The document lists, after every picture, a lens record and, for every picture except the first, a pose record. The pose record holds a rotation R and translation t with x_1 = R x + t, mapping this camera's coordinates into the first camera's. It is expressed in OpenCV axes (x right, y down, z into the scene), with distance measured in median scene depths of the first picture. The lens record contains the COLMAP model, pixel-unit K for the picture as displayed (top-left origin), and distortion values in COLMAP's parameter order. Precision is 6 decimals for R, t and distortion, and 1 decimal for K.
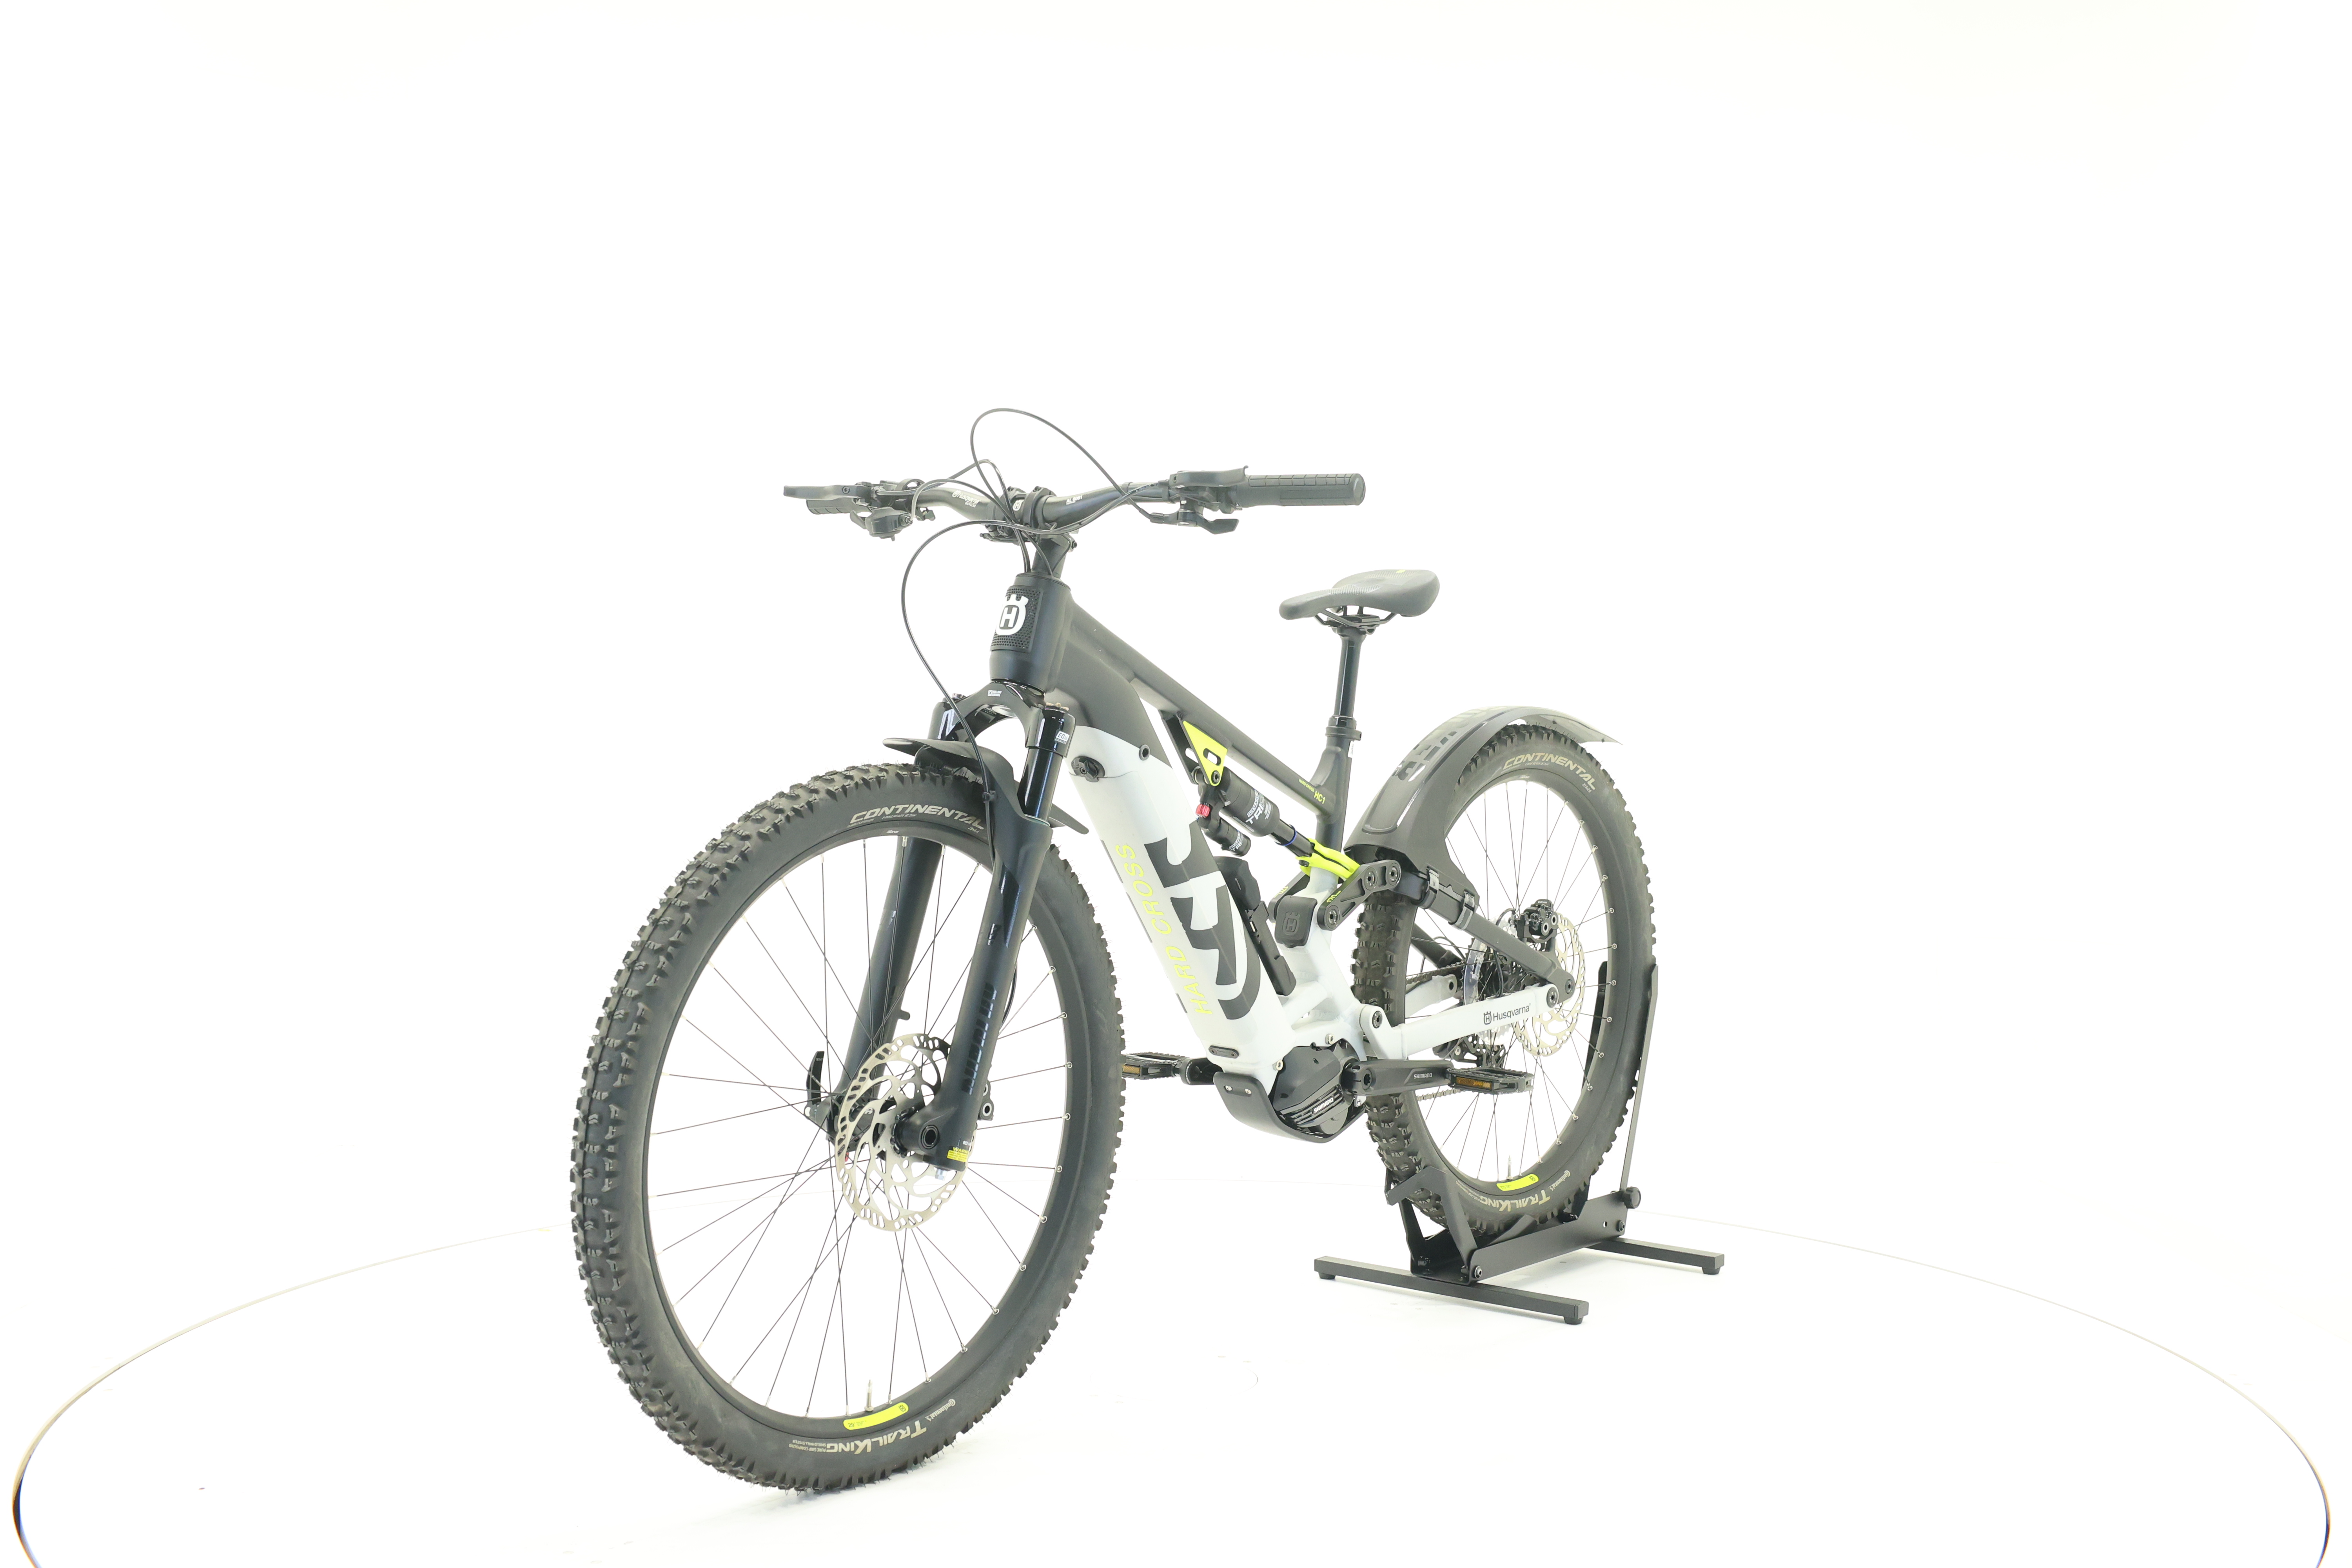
lens RADIAL K [[2503.6, 0, 1176.7], [0, 2503.6, 721.4], [0, 0, 1]] dist [-0.016044, 0.029272]
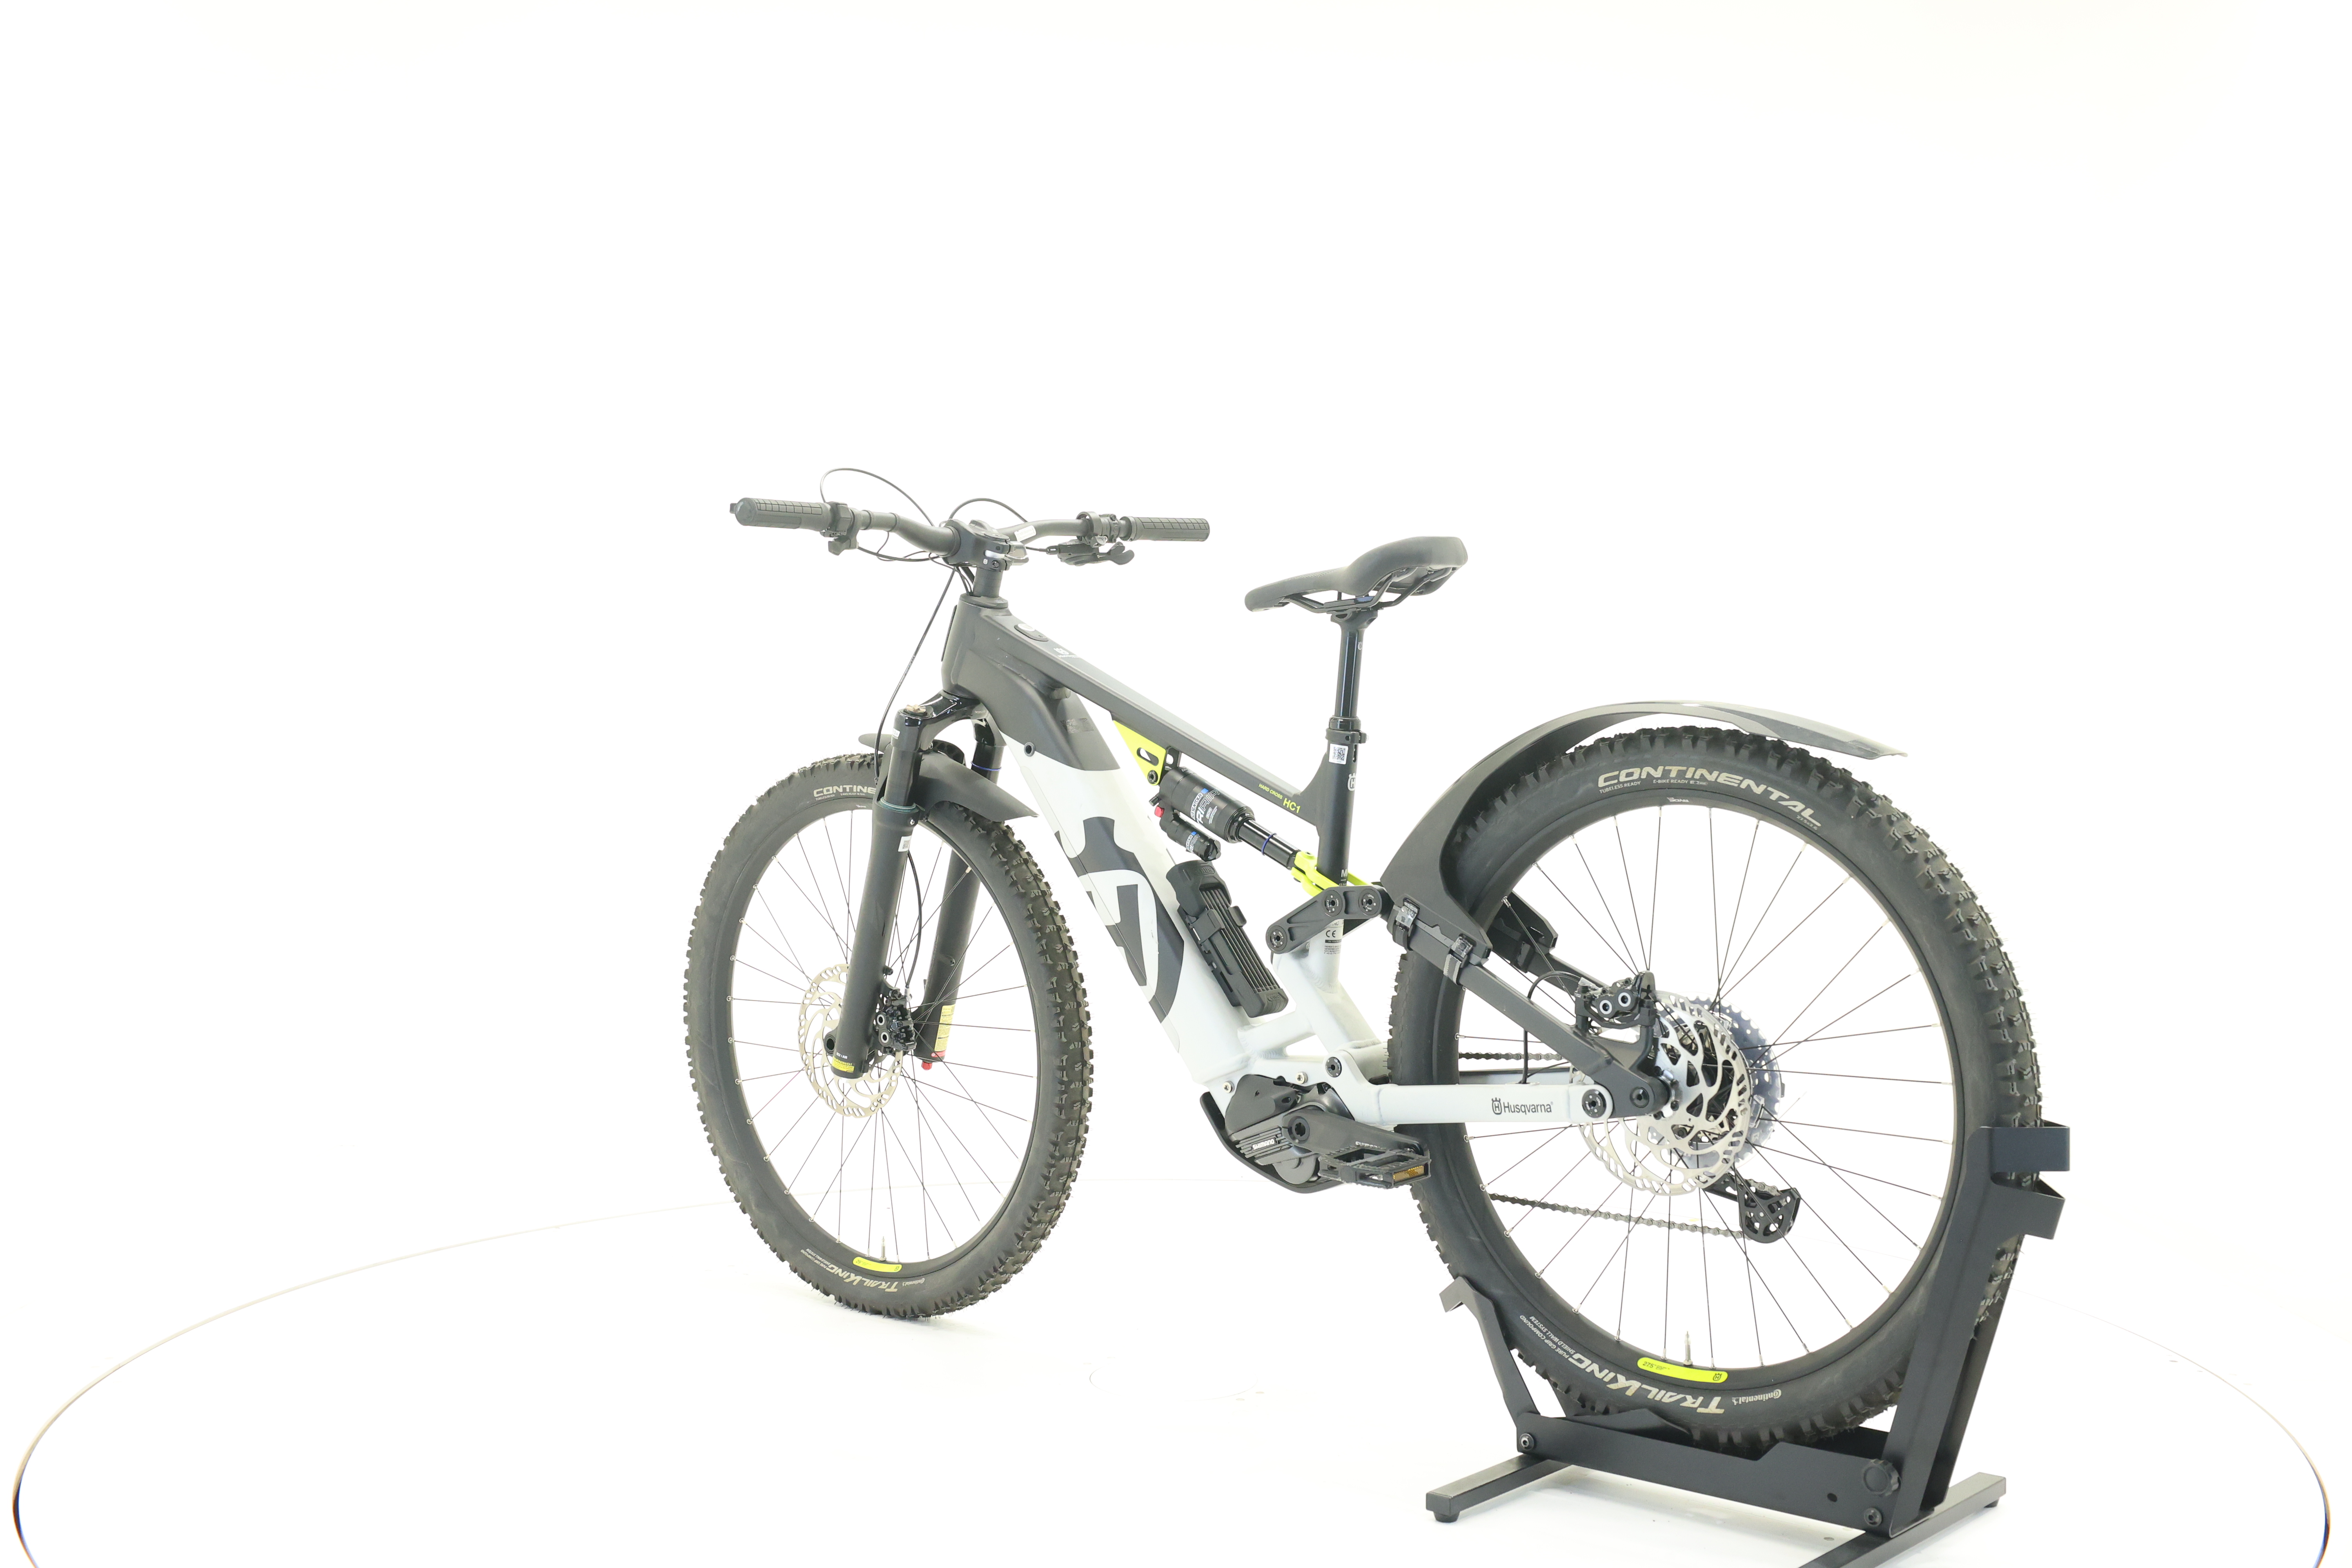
lens RADIAL K [[2503.6, 0, 1176.7], [0, 2503.6, 721.4], [0, 0, 1]] dist [-0.016044, 0.029272]
pose [[-0.024861, -0.006524, -0.999670, 1.043554], [-0.007454, 0.999952, -0.006340, 0.006627], [0.999663, 0.007294, -0.024908, 1.068515]]
